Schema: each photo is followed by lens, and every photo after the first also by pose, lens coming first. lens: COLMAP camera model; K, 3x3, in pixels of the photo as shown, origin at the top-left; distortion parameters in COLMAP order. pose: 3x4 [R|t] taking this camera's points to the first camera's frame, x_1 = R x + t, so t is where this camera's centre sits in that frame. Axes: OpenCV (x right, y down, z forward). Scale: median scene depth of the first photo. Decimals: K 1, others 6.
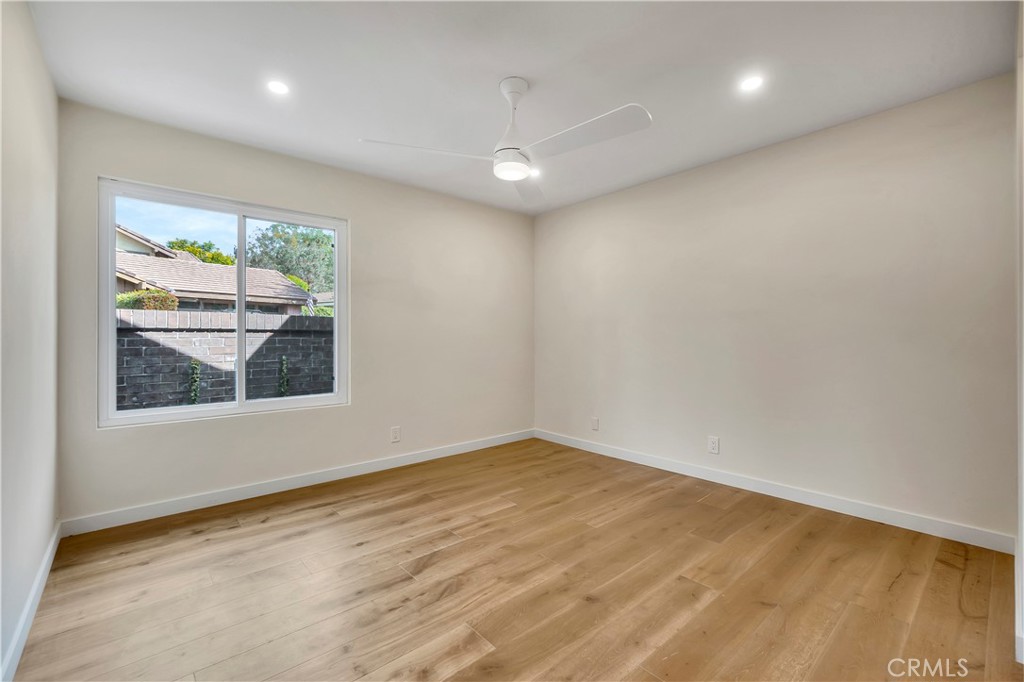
lens RADIAL K [[438.0, 0, 506.8], [0, 438.0, 336.3], [0, 0, 1]] dist [0.000299, 0.000322]
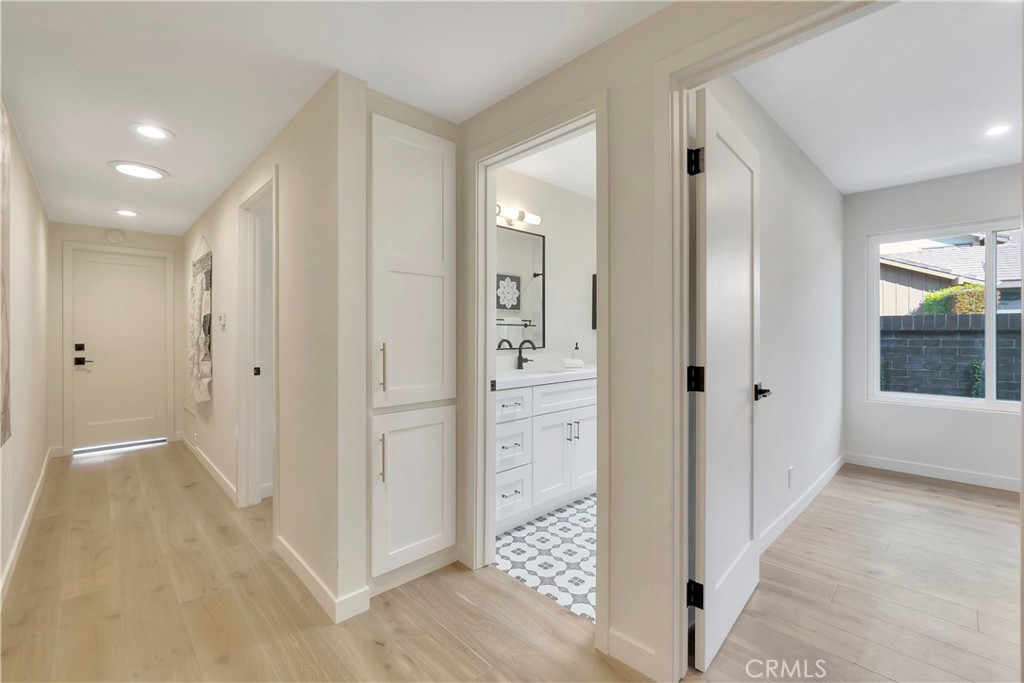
lens RADIAL K [[438.0, 0, 506.8], [0, 438.0, 336.8], [0, 0, 1]] dist [0.000299, 0.000322]
pose [[0.058389, 0.008362, -0.998259, 0.420679], [0.002822, 0.999960, 0.008541, -0.021723], [0.998290, -0.003316, 0.058363, -0.277915]]
